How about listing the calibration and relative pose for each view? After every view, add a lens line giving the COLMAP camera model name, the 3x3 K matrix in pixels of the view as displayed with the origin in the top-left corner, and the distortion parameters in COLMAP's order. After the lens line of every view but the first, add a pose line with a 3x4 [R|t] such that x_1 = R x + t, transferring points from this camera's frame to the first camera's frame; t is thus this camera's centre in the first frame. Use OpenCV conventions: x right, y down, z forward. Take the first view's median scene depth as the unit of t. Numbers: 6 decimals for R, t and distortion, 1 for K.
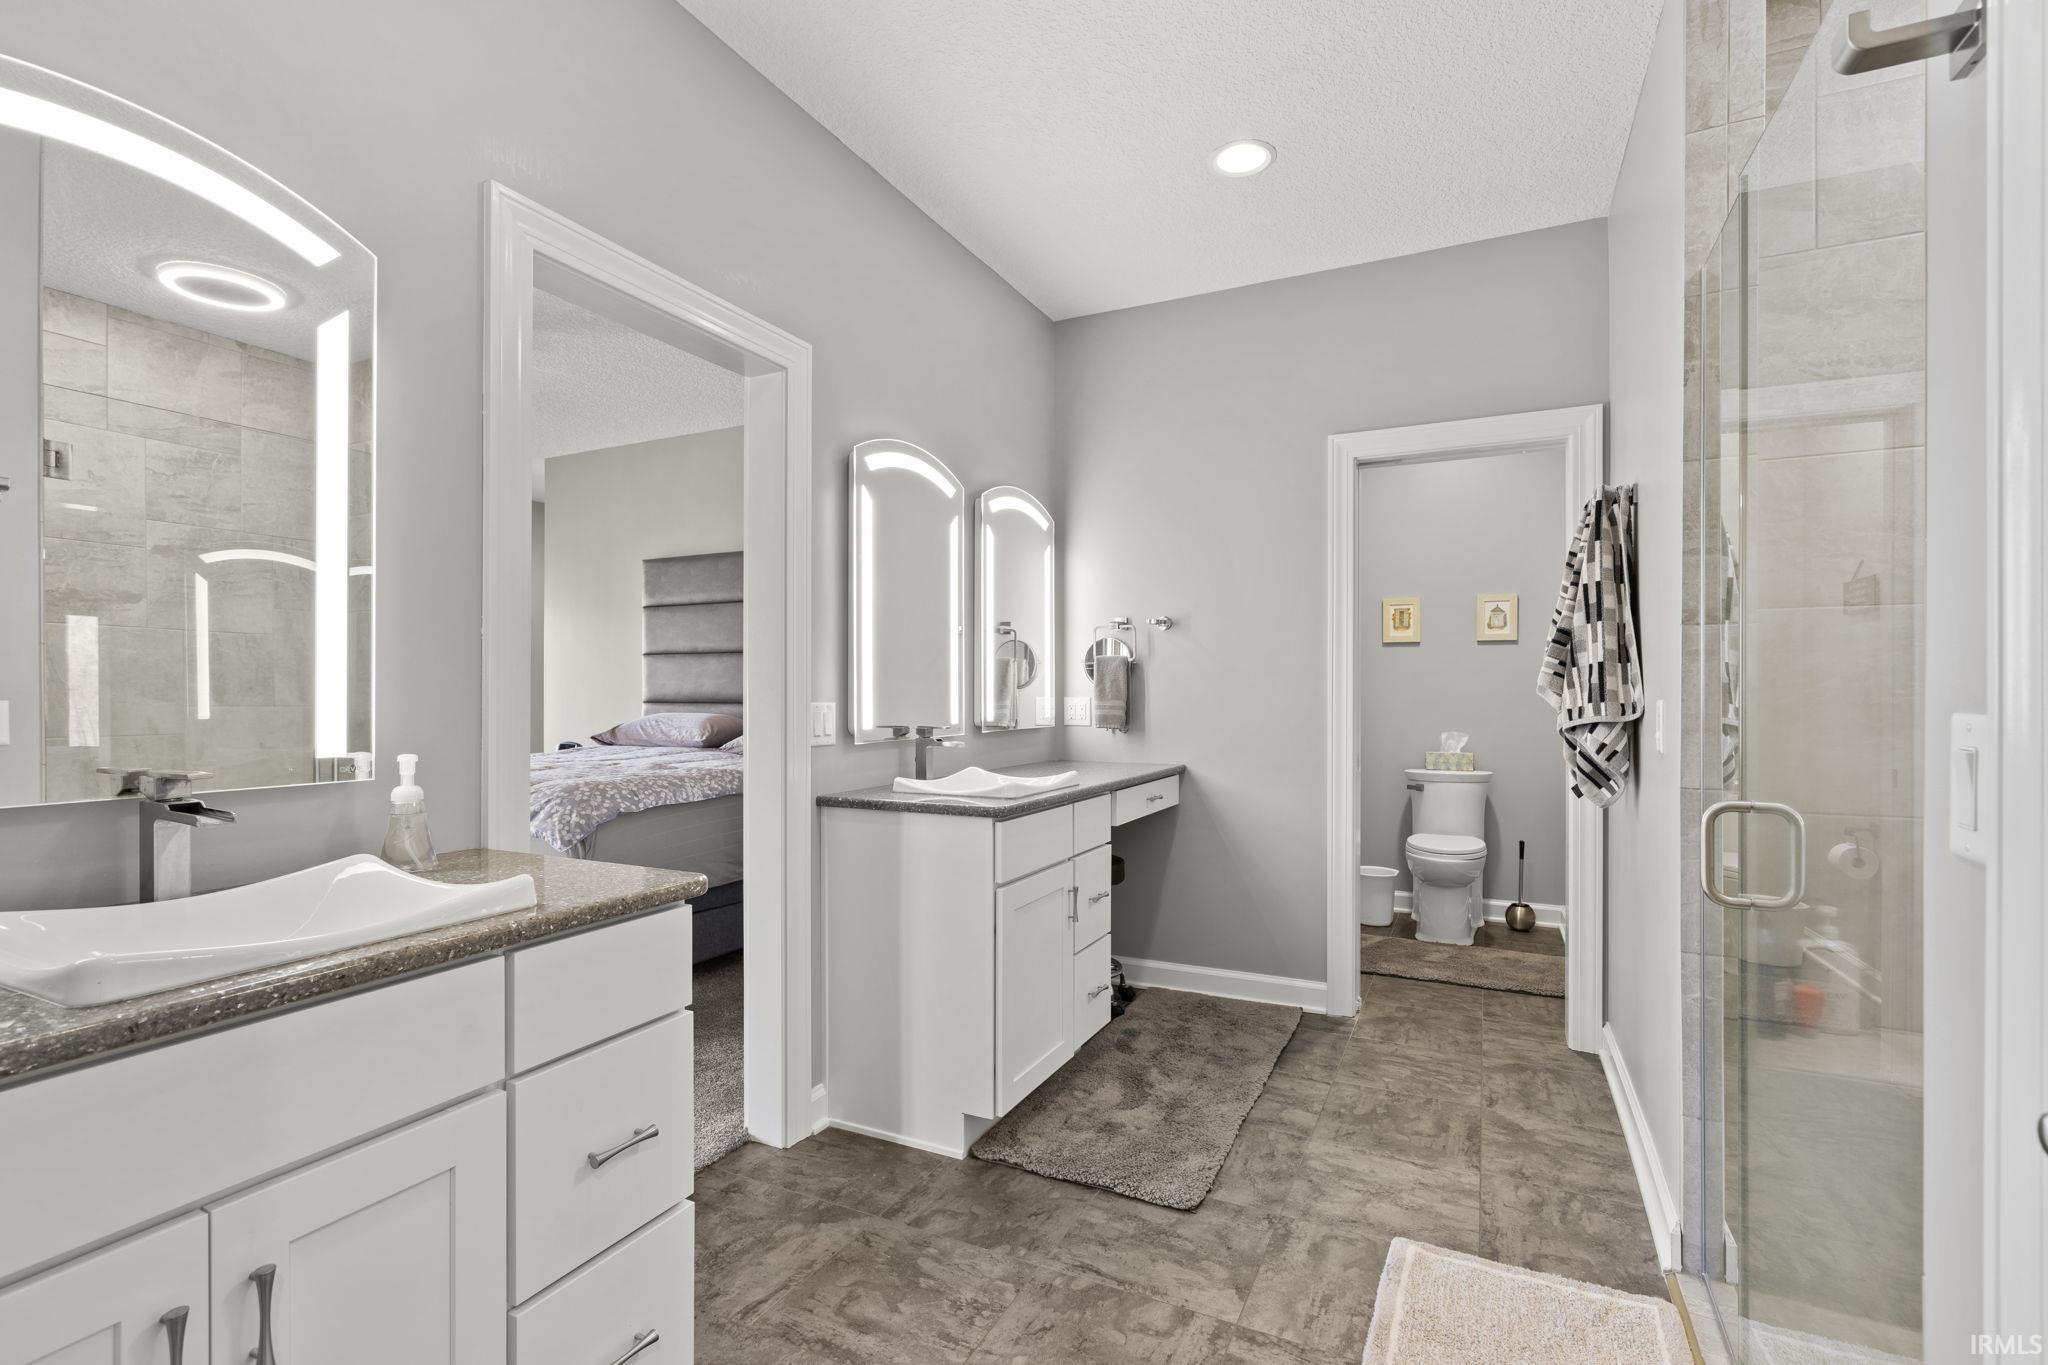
lens RADIAL K [[935.5, 0, 1023.4], [0, 935.5, 687.4], [0, 0, 1]] dist [-0.004676, 0.002991]
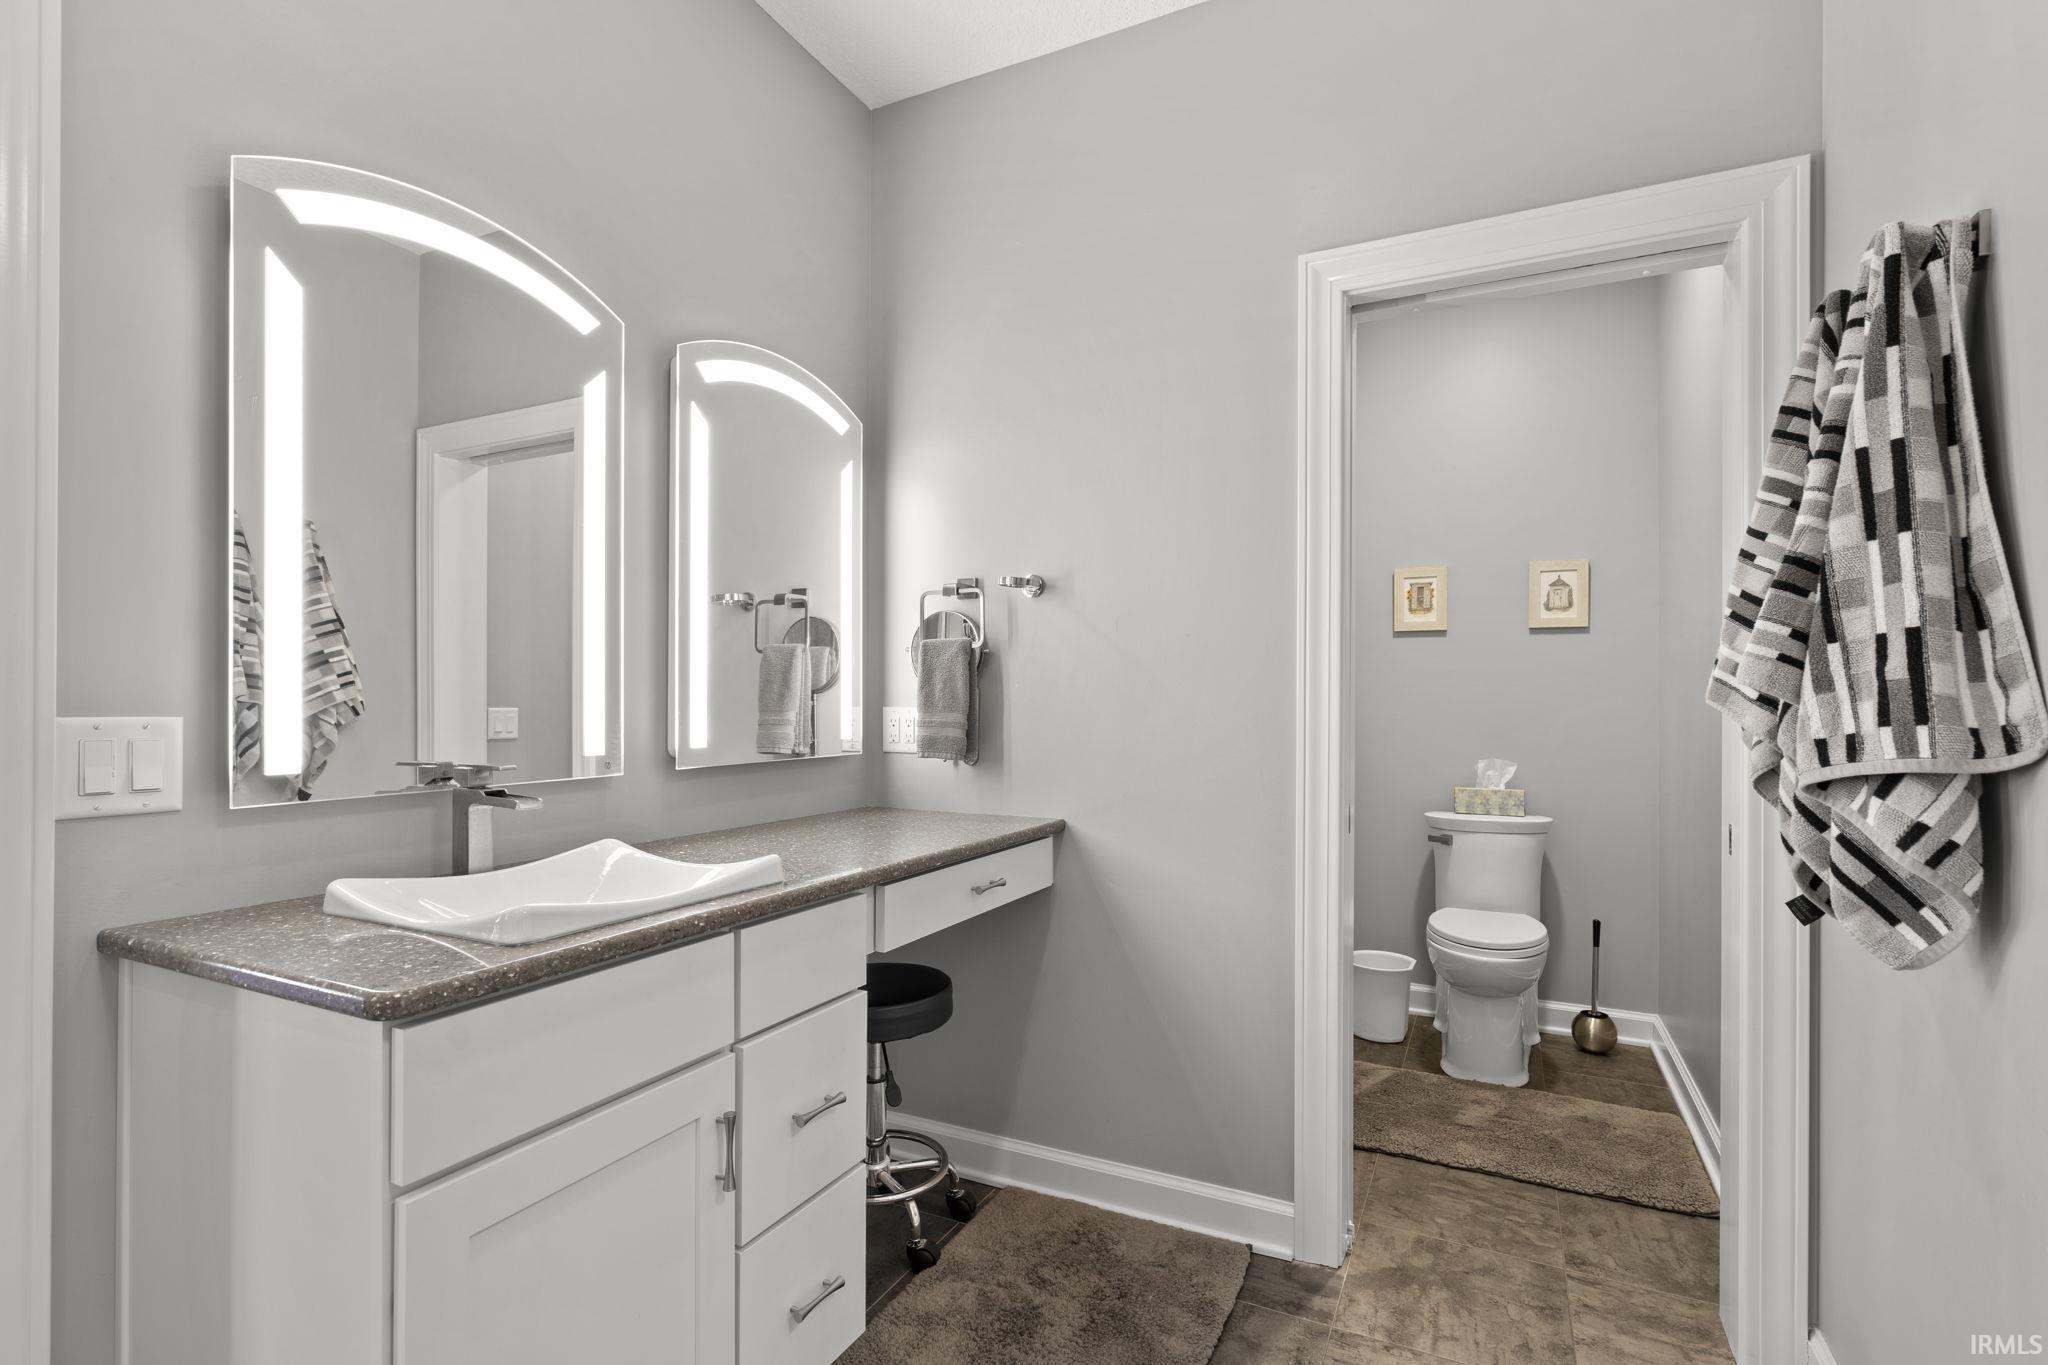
lens RADIAL K [[935.5, 0, 1034.8], [0, 935.5, 692.4], [0, 0, 1]] dist [-0.004676, 0.002991]
pose [[0.999992, 0.003863, -0.001143, 0.165041], [-0.003868, 0.999982, -0.004621, 0.003450], [0.001125, 0.004626, 0.999989, 0.424128]]
